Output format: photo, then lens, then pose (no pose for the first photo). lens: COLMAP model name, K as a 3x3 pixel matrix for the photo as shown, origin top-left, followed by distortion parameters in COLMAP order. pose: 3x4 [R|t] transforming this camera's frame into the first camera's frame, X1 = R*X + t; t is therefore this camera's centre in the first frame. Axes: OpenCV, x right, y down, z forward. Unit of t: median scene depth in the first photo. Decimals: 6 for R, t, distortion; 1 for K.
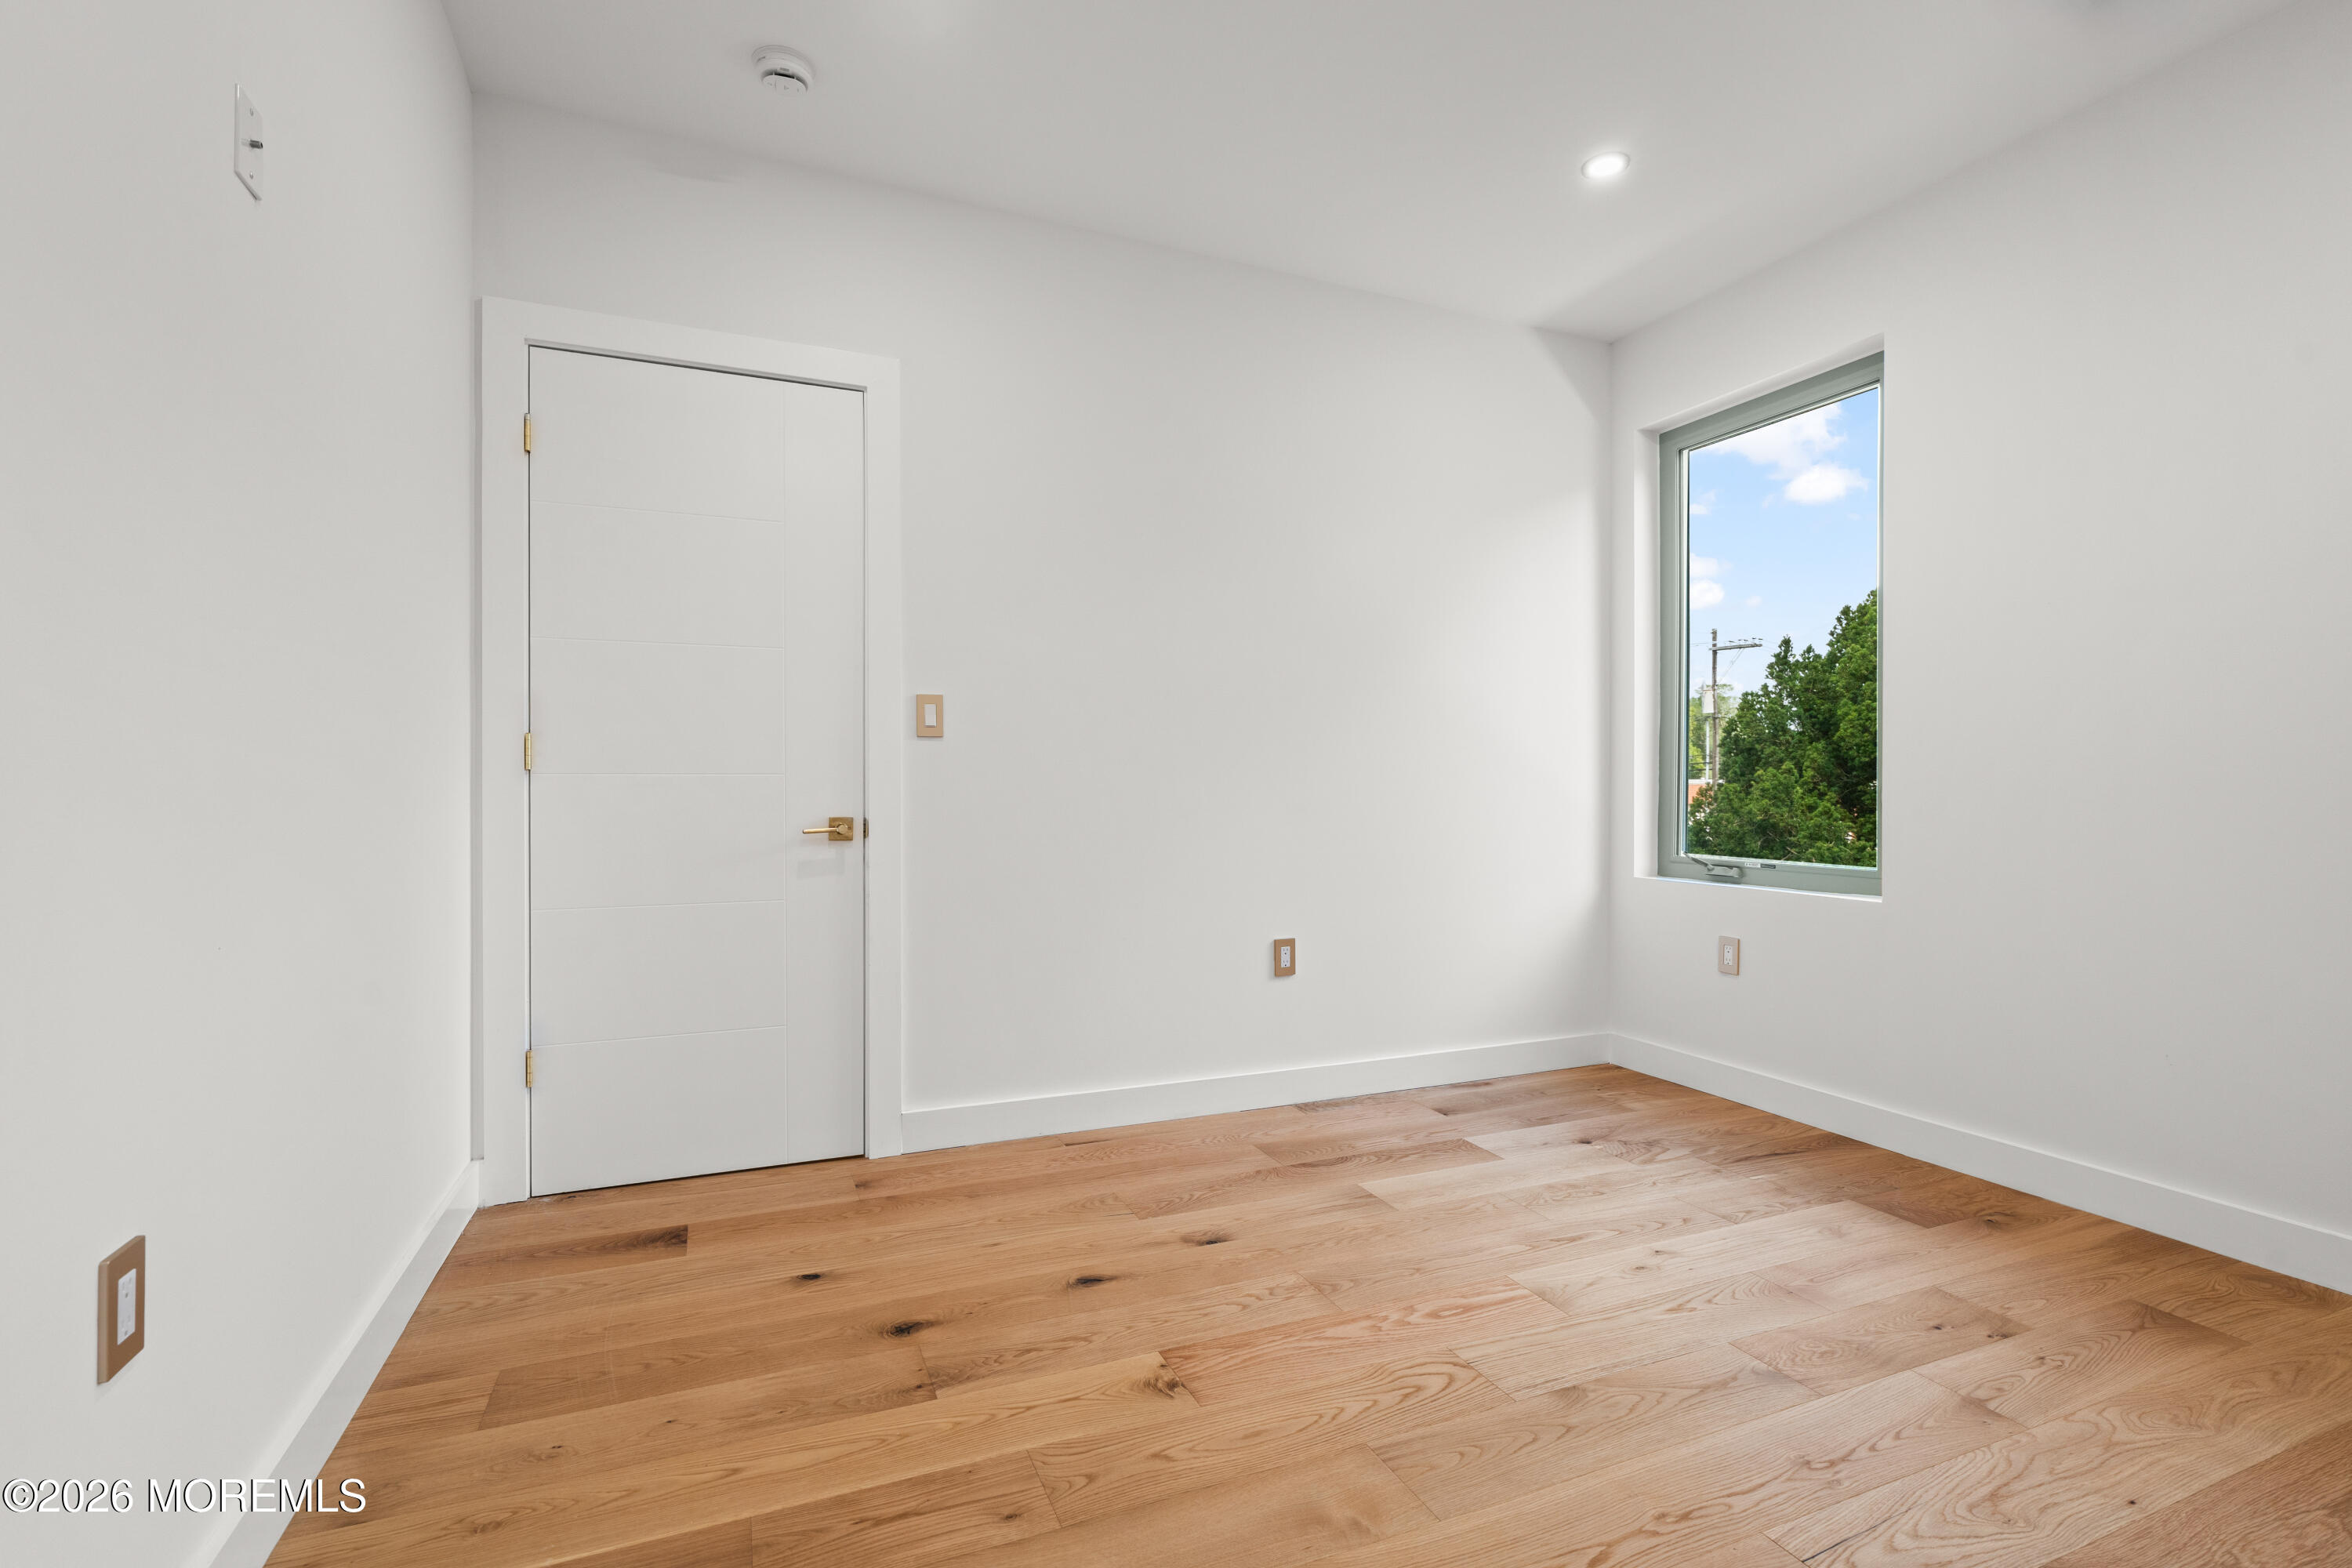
lens RADIAL K [[1052.3, 0, 1174.9], [0, 1052.3, 785.4], [0, 0, 1]] dist [-0.001325, 0.002576]
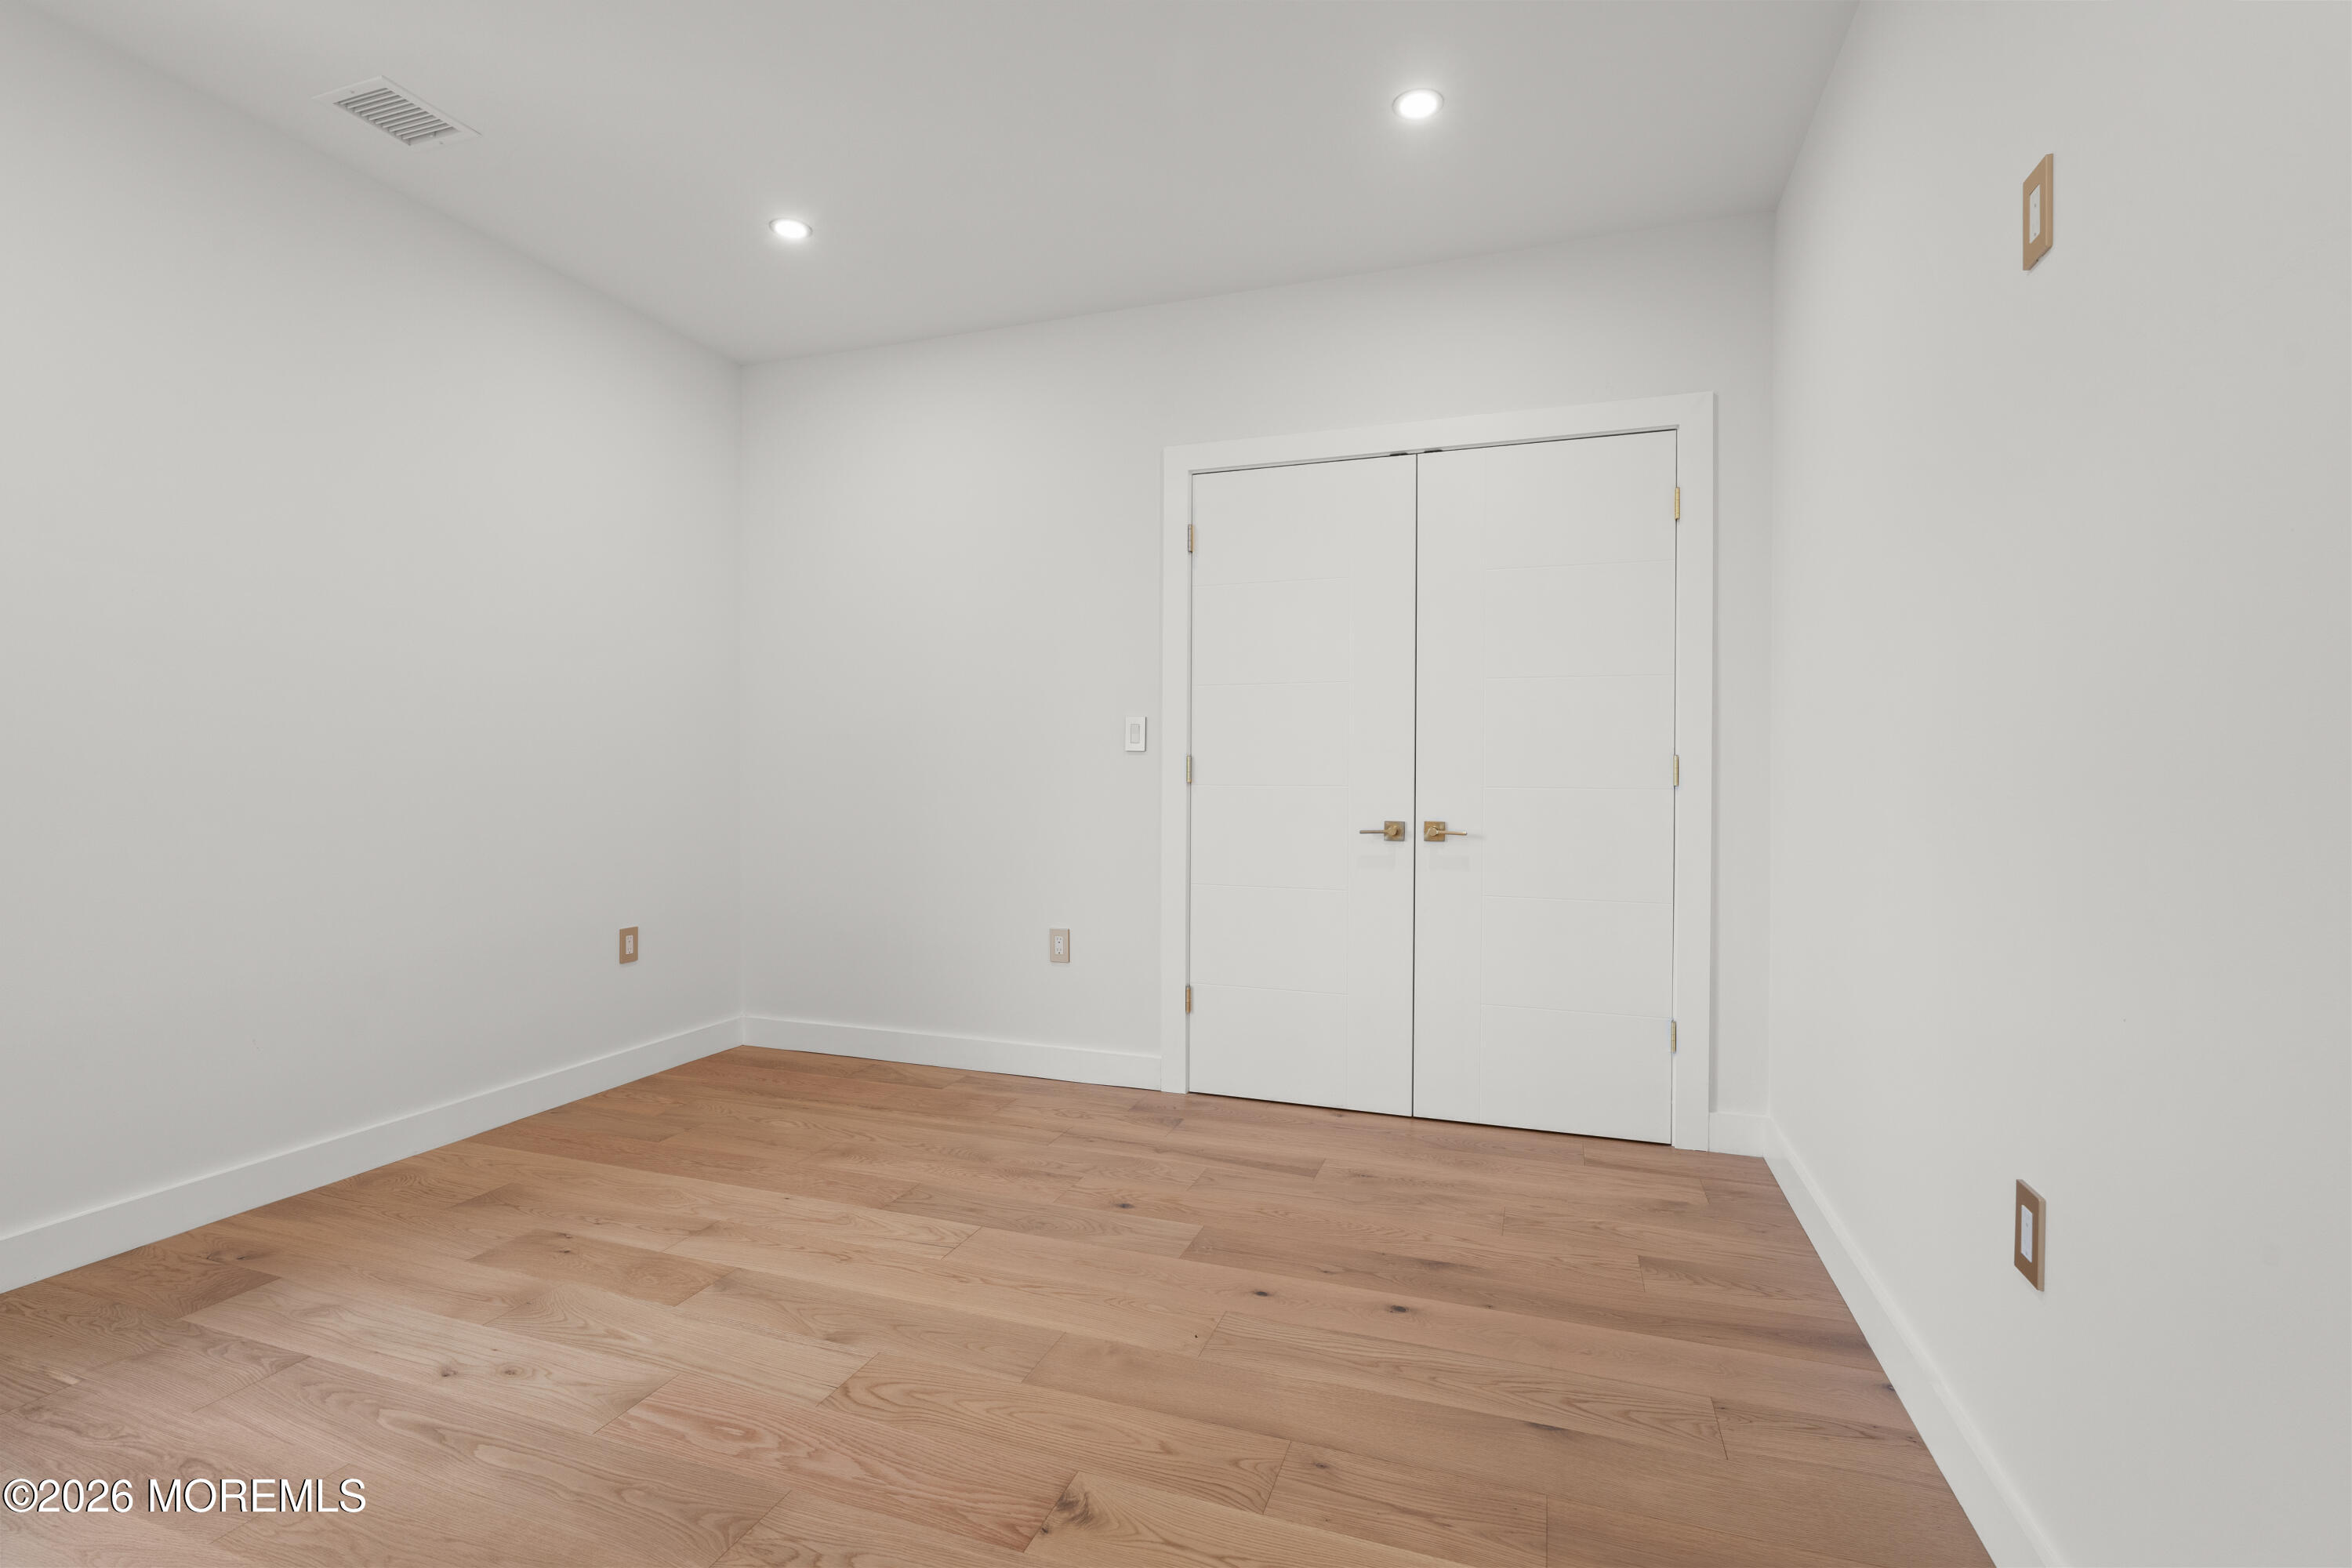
lens RADIAL K [[1052.3, 0, 1174.9], [0, 1052.3, 785.4], [0, 0, 1]] dist [-0.001325, 0.002576]
pose [[-0.738495, -0.014517, 0.674102, -0.590423], [-0.013073, 0.999889, 0.007211, -0.029659], [-0.674132, -0.003487, -0.738603, 1.451599]]
